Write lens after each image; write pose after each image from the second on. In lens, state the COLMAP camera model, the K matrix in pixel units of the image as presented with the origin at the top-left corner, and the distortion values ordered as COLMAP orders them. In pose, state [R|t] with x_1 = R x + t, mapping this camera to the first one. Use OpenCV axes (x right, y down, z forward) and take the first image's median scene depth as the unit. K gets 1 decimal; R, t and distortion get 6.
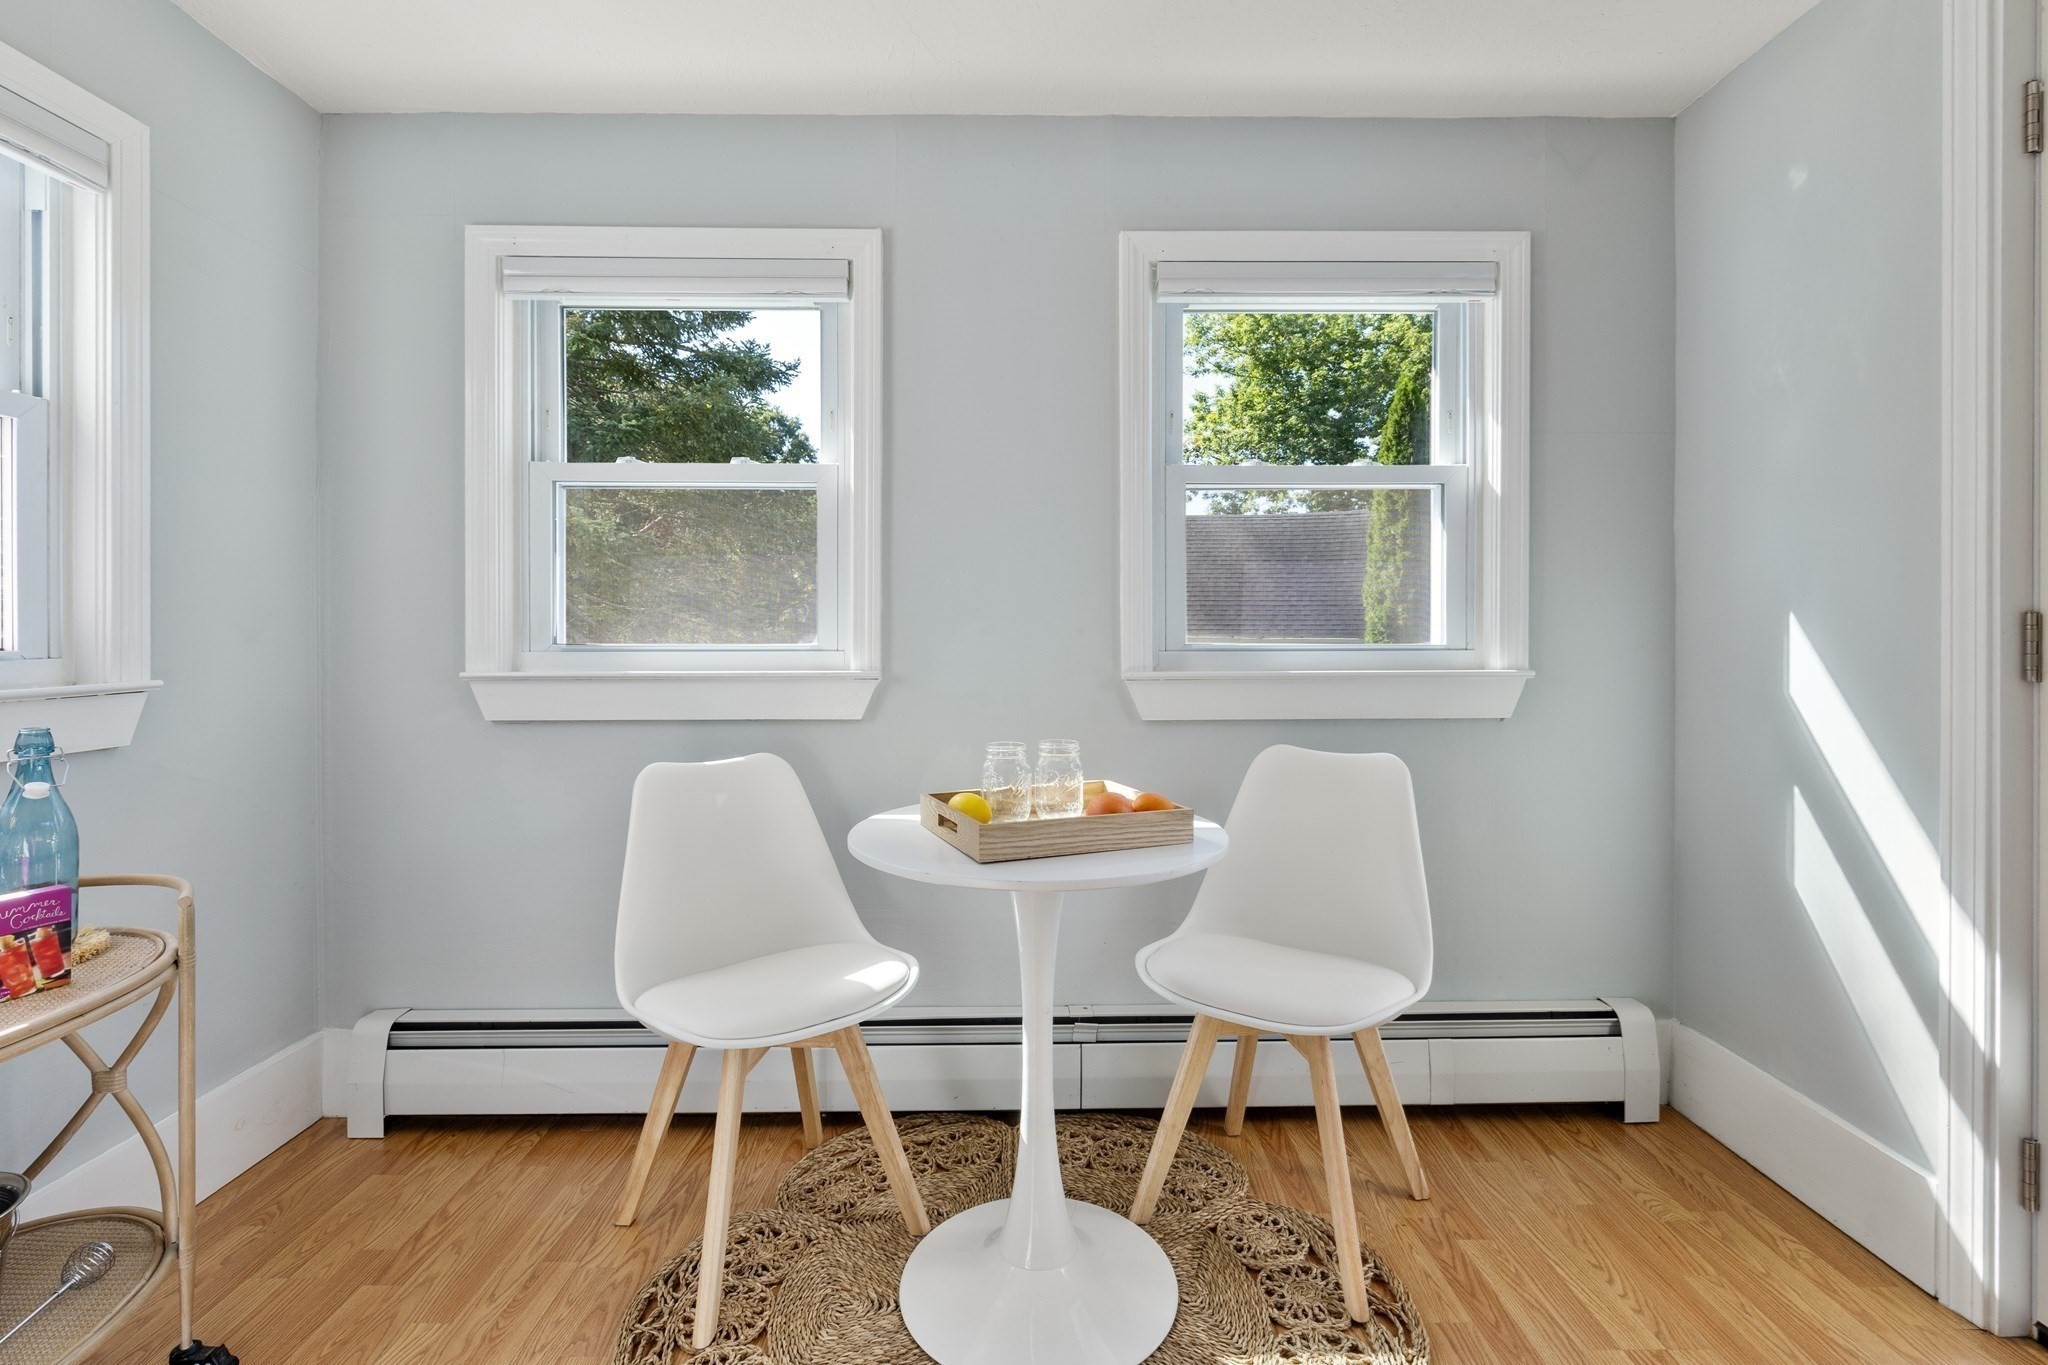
lens RADIAL K [[934.4, 0, 1026.0], [0, 934.4, 638.5], [0, 0, 1]] dist [-0.000262, 0.000035]
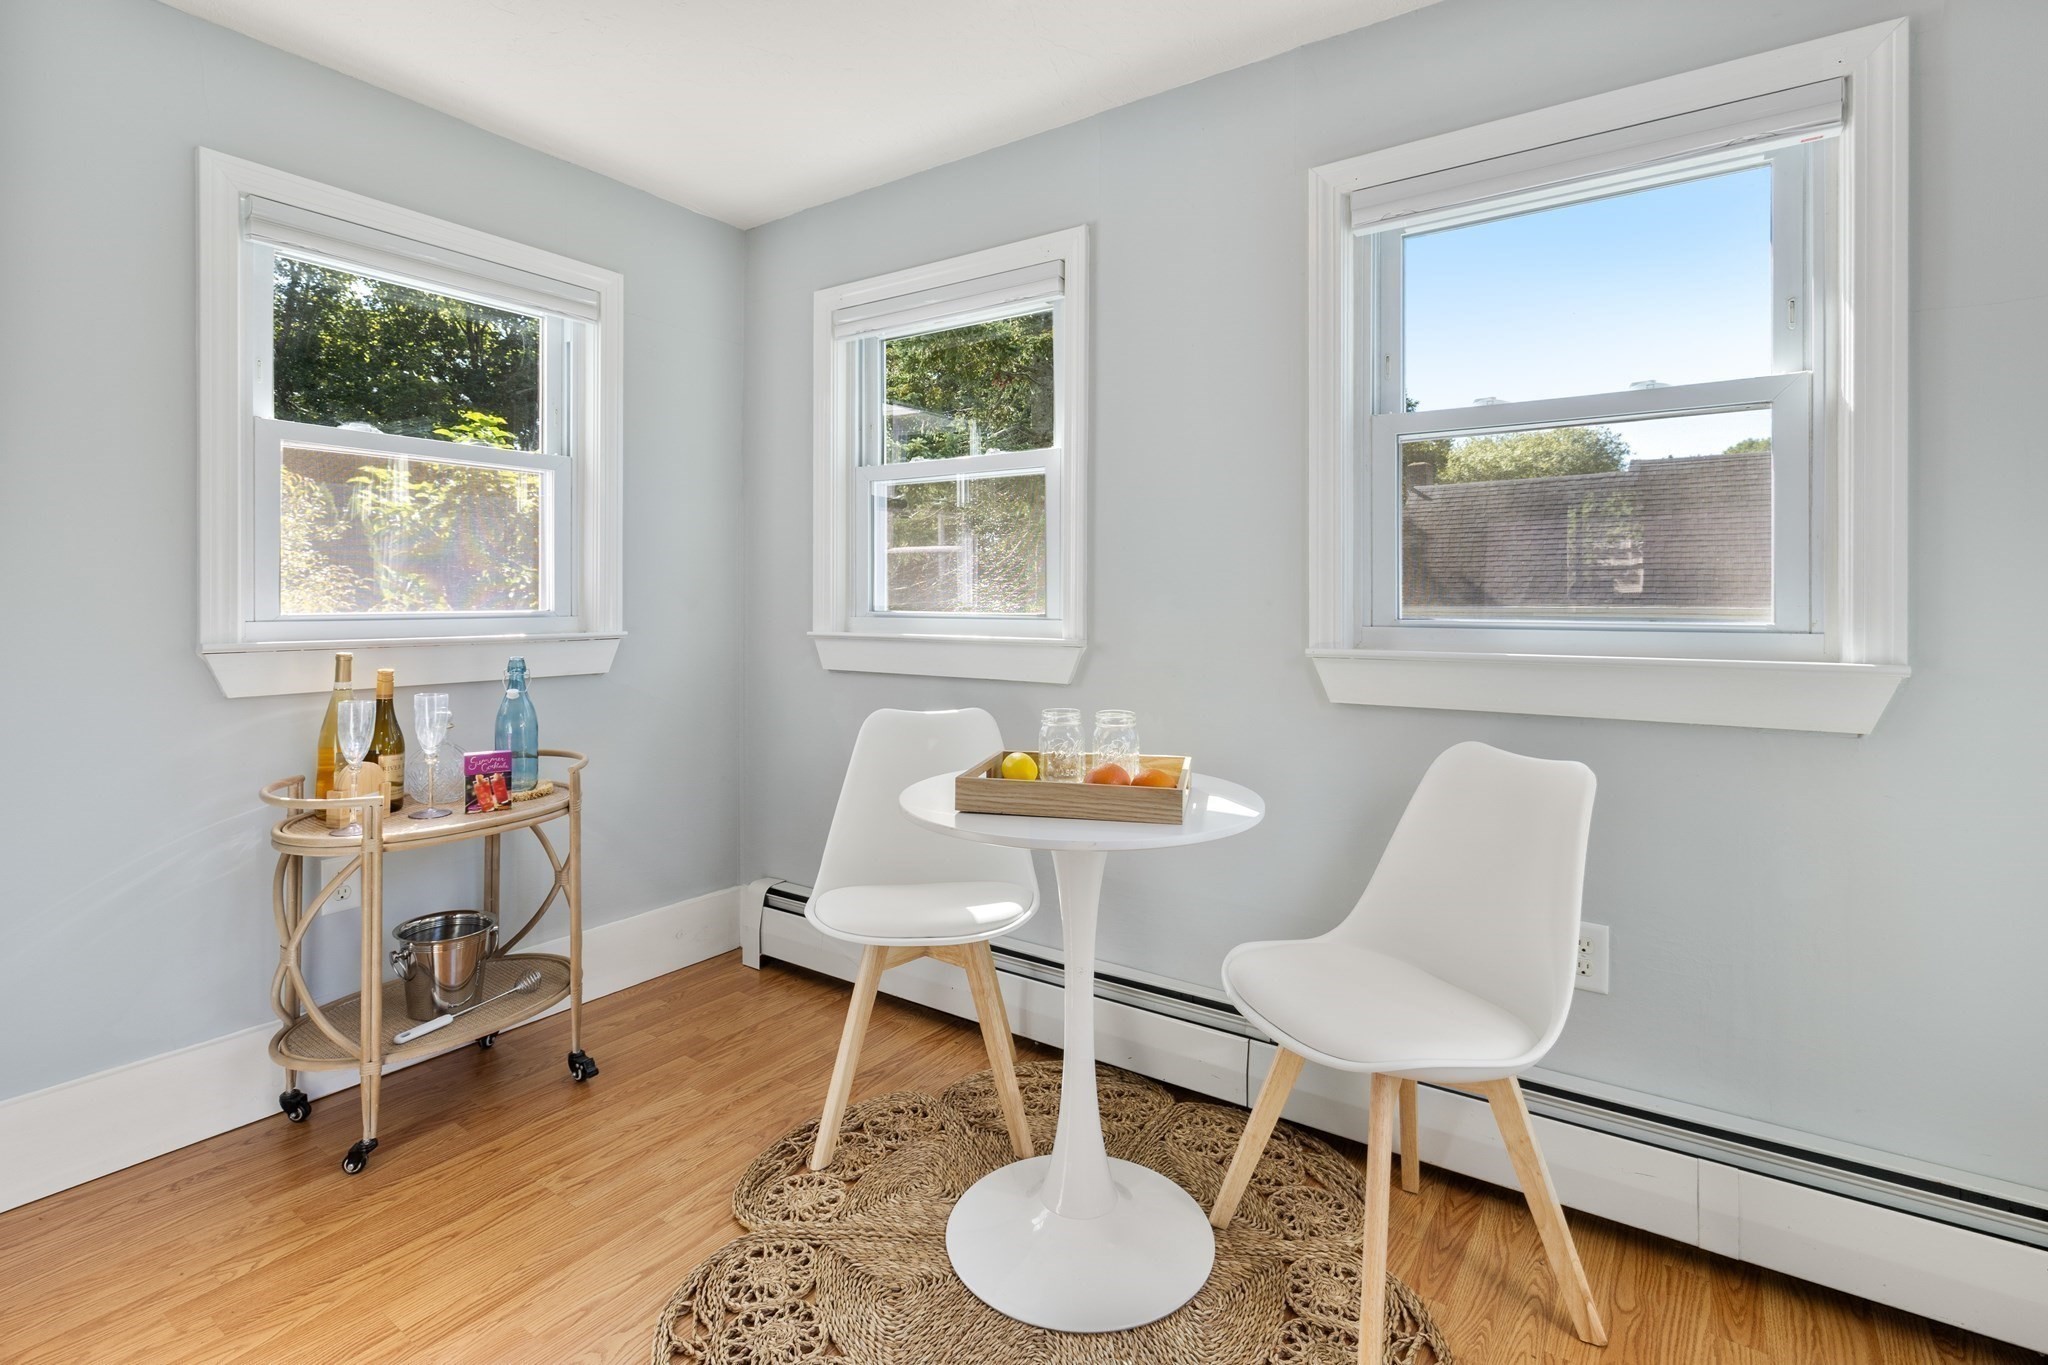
lens RADIAL K [[961.2, 0, 1024.3], [0, 961.2, 605.1], [0, 0, 1]] dist [-0.001637, -0.000440]
pose [[0.816227, 0.007628, -0.577681, 0.455907], [-0.009234, 0.999957, 0.000157, -0.004499], [0.577658, 0.005207, 0.816263, 0.073698]]
